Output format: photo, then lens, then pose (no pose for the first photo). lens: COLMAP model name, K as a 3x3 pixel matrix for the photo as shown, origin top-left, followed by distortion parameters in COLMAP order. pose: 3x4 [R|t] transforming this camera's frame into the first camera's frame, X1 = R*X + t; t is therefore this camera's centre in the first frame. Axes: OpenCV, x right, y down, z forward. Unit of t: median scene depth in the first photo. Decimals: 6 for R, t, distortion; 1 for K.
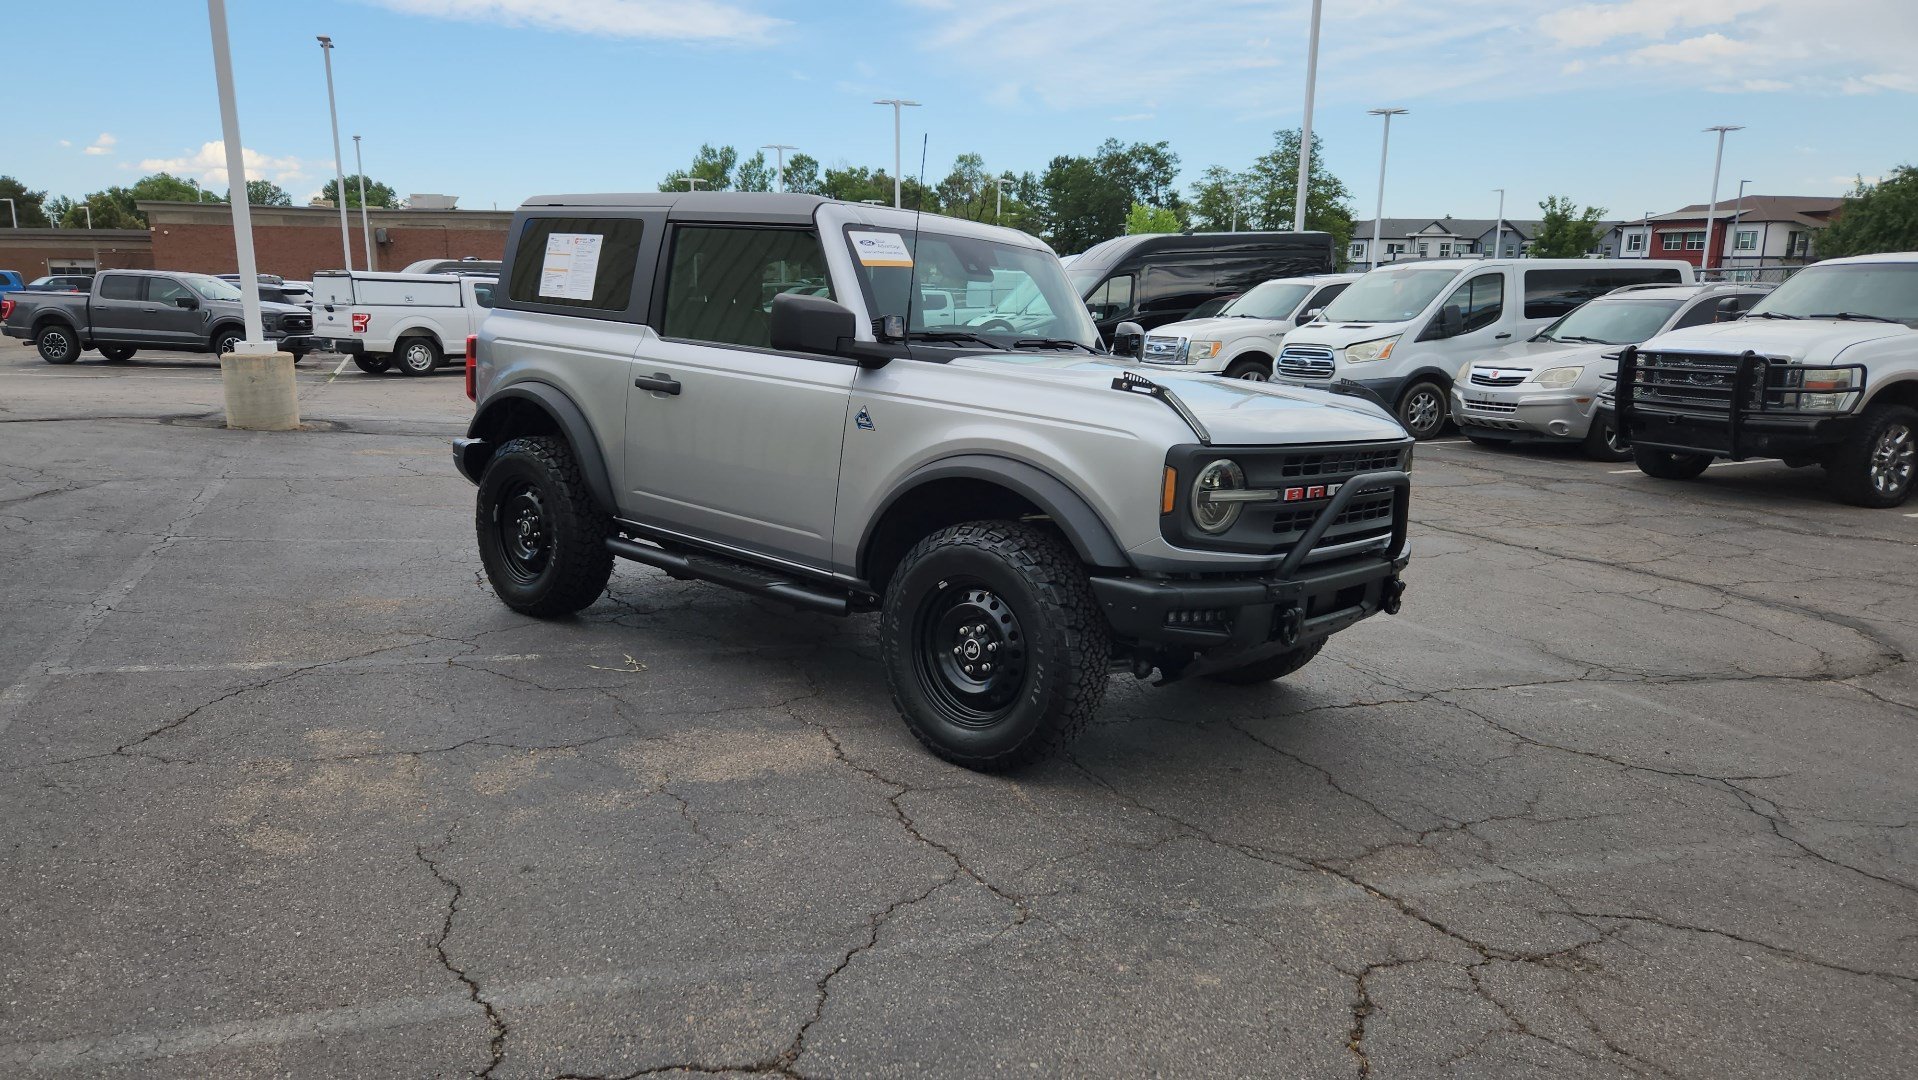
lens RADIAL K [[1286.3, 0, 922.1], [0, 1286.3, 542.4], [0, 0, 1]] dist [0.069372, -0.055305]
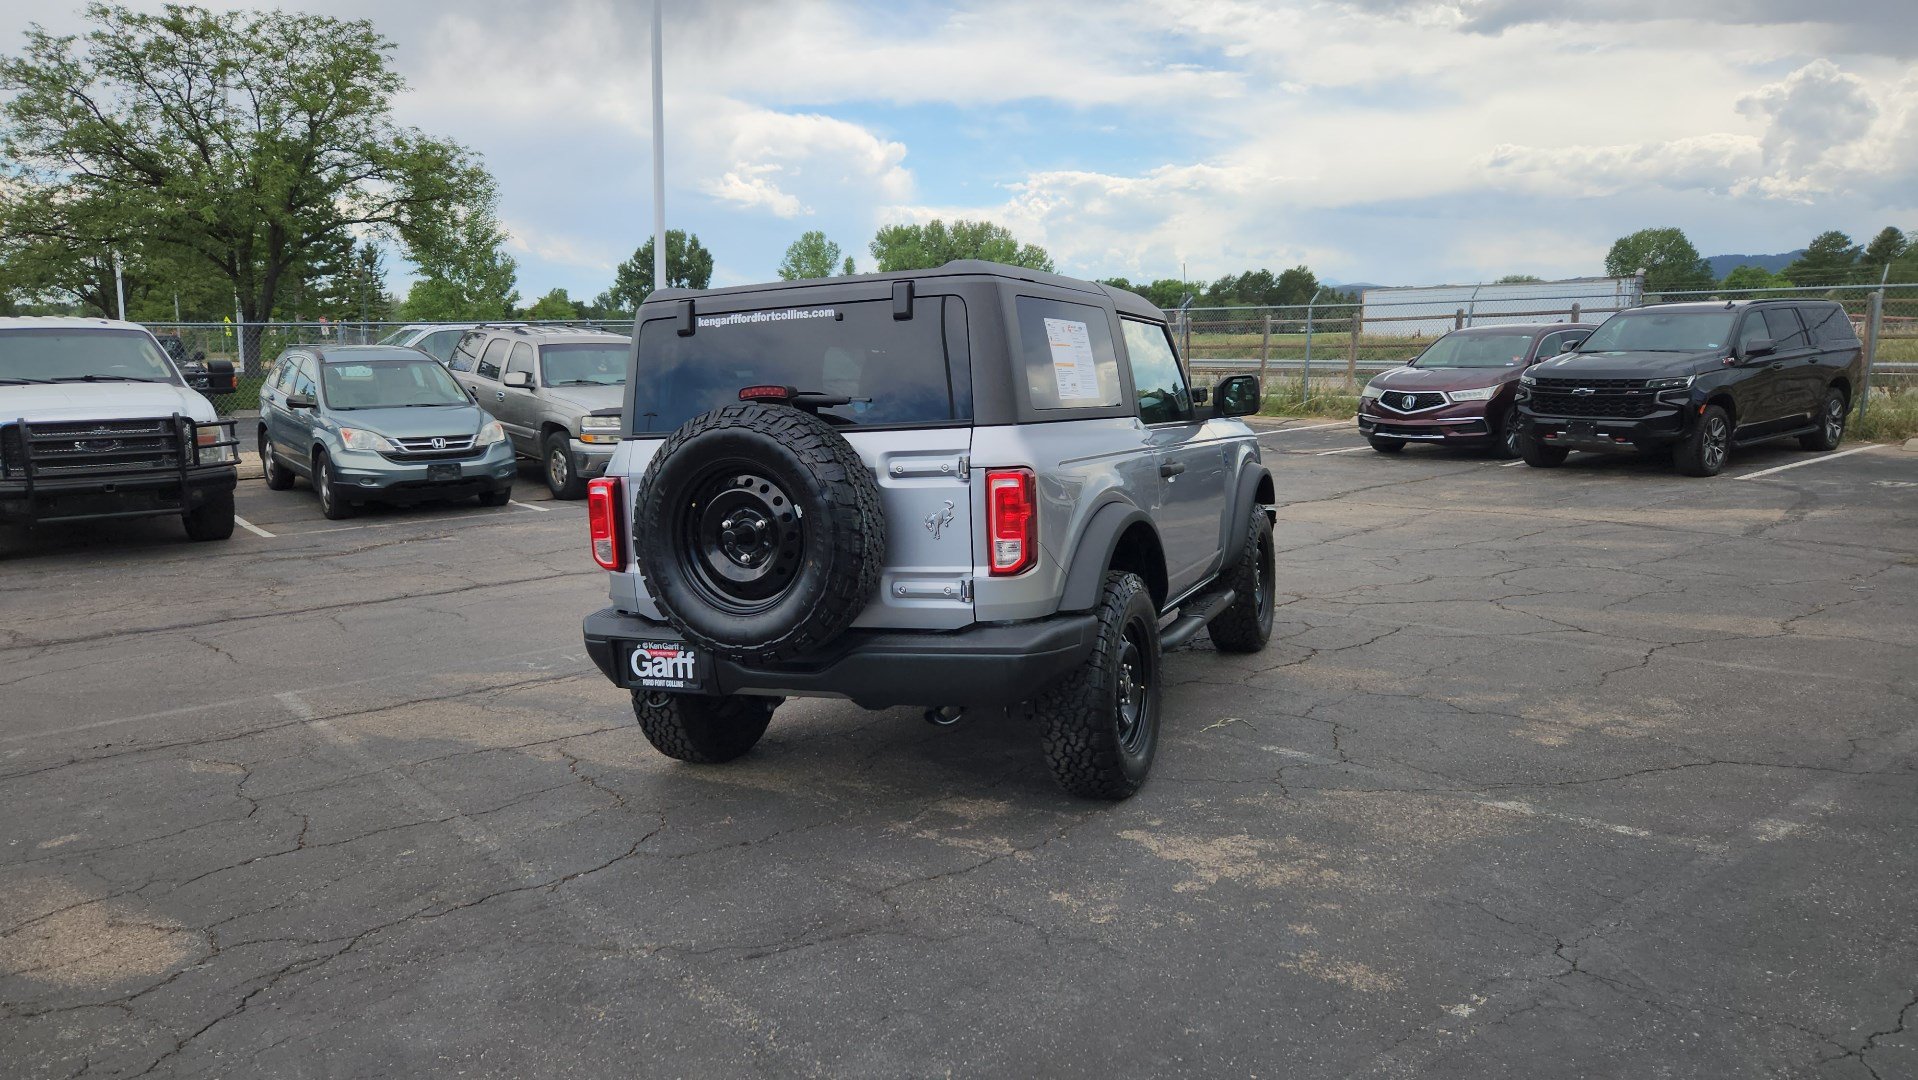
lens RADIAL K [[1286.3, 0, 922.1], [0, 1286.3, 542.4], [0, 0, 1]] dist [0.069372, -0.055305]
pose [[-0.299815, -0.156562, 0.941063, -0.566524], [0.186591, 0.957766, 0.218787, -0.165153], [-0.935572, 0.241190, -0.257940, 0.734953]]
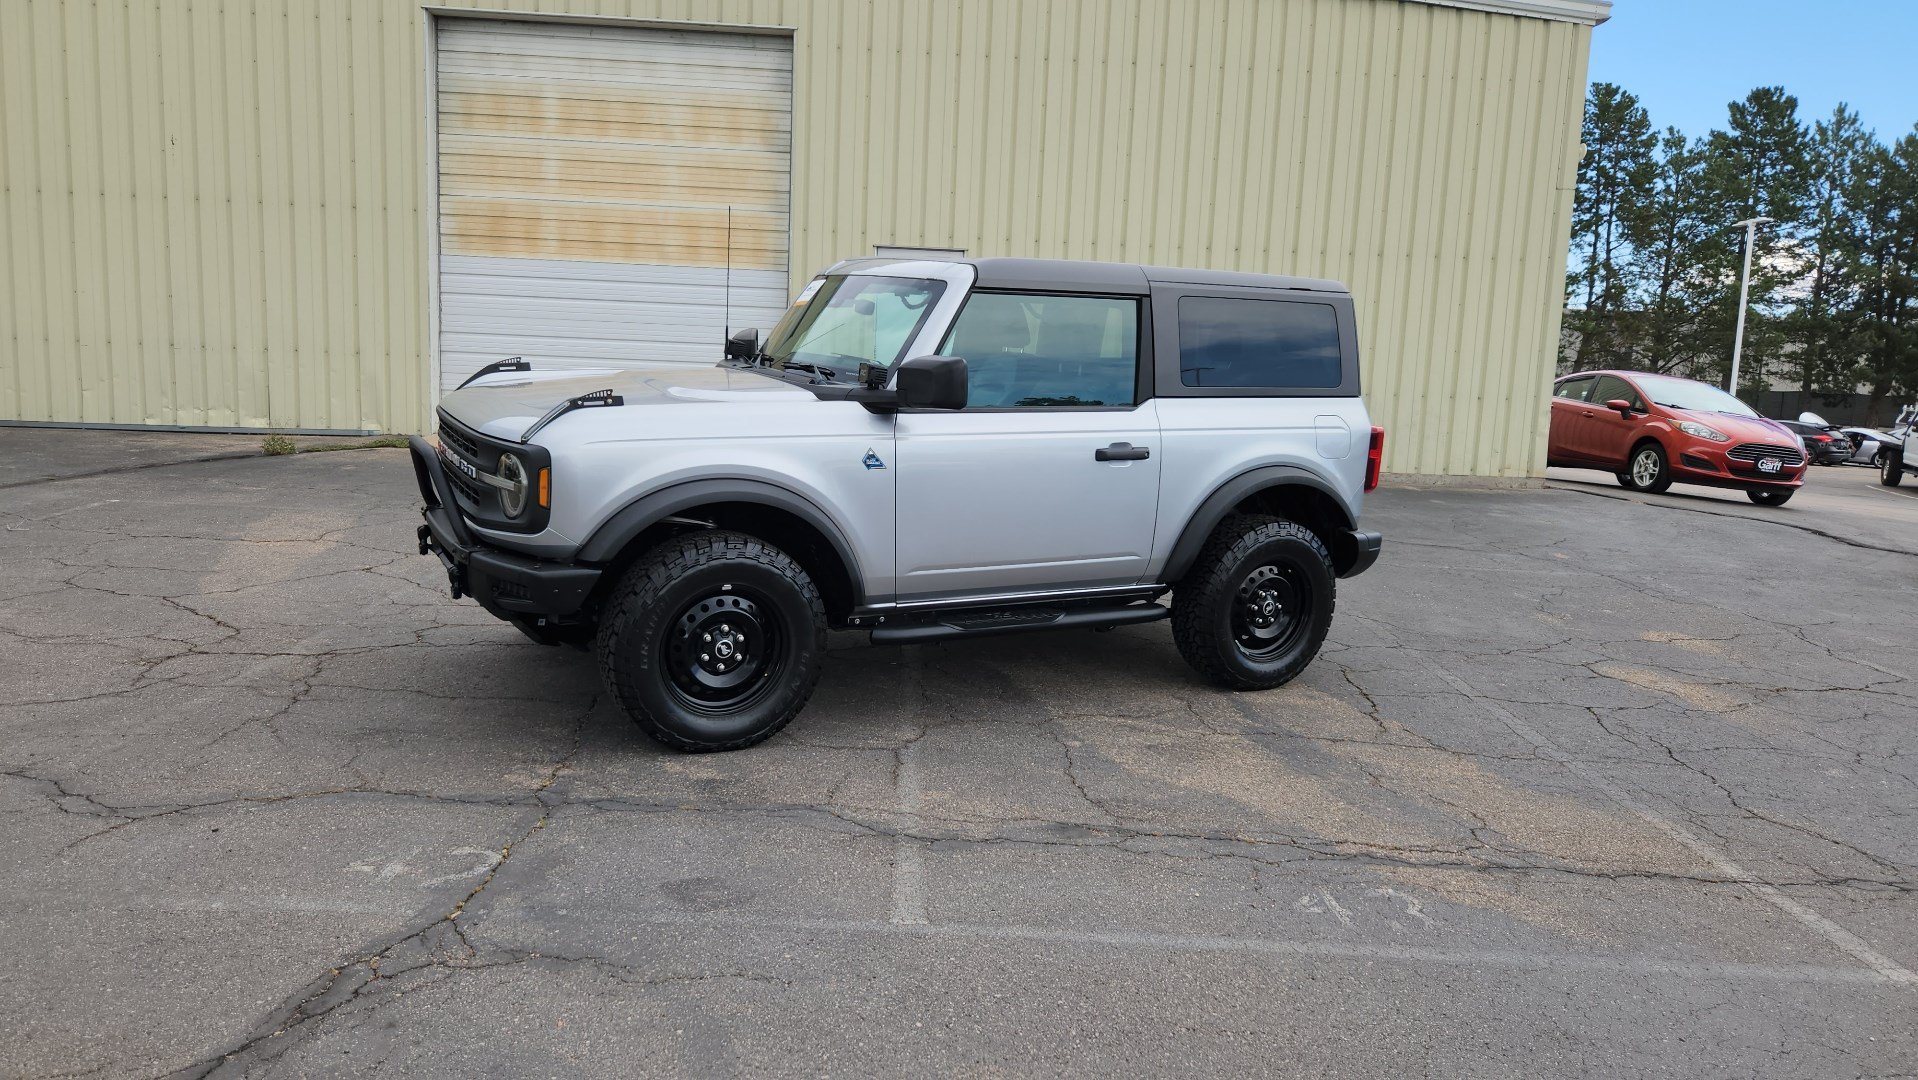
lens RADIAL K [[1277.4, 0, 952.9], [0, 1277.4, 547.1], [0, 0, 1]] dist [0.064896, -0.055101]
pose [[-0.321340, 0.093824, -0.942304, 0.526210], [-0.238913, 0.954857, 0.176547, -0.113714], [0.916330, 0.281861, -0.284418, 0.724688]]
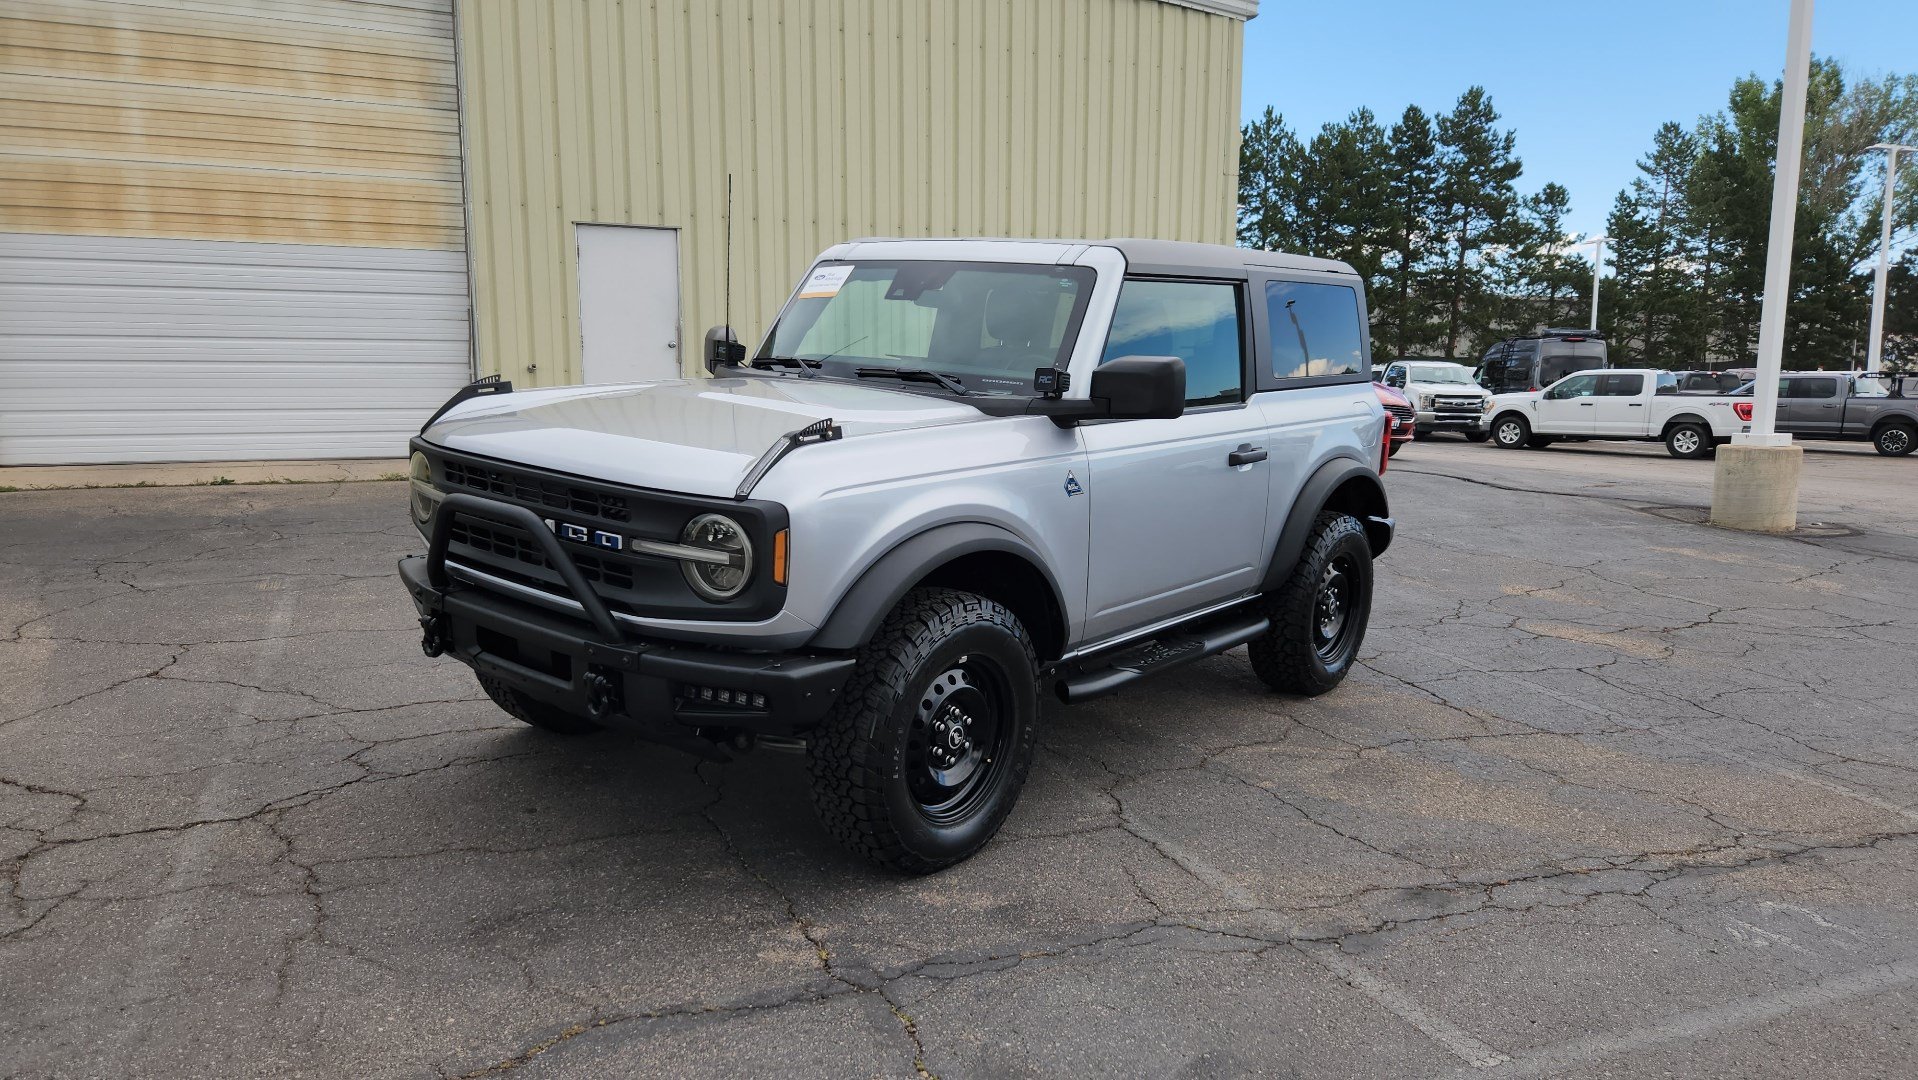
lens RADIAL K [[1272.0, 0, 953.8], [0, 1272.0, 560.2], [0, 0, 1]] dist [0.066621, -0.055791]
pose [[0.042526, 0.131017, -0.990468, 0.476697], [-0.208785, 0.970642, 0.119431, -0.071322], [0.977037, 0.201716, 0.068632, 0.499929]]
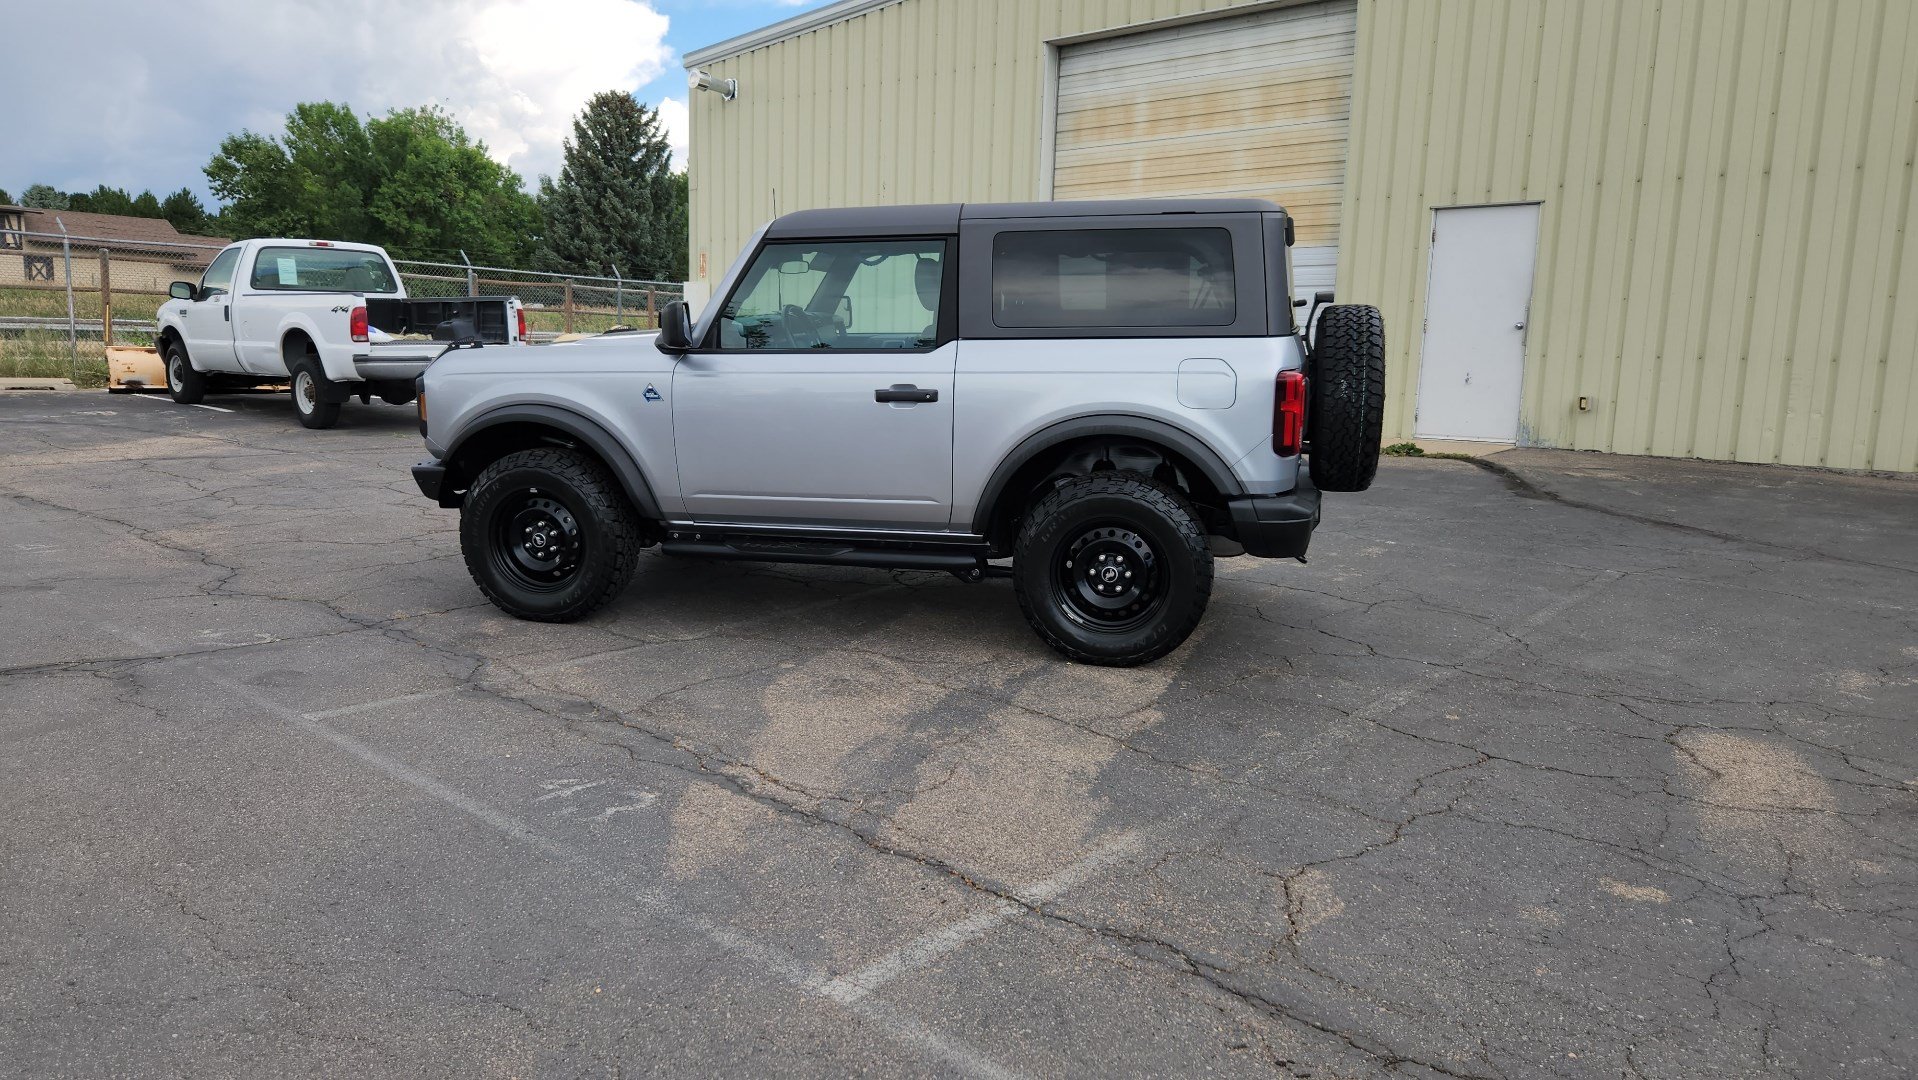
lens RADIAL K [[1291.6, 0, 931.5], [0, 1291.6, 546.7], [0, 0, 1]] dist [0.073065, -0.061596]
pose [[-0.885217, 0.029364, -0.464250, 0.247788], [-0.134125, 0.939510, 0.315168, -0.183464], [0.445422, 0.341260, -0.827732, 1.088185]]
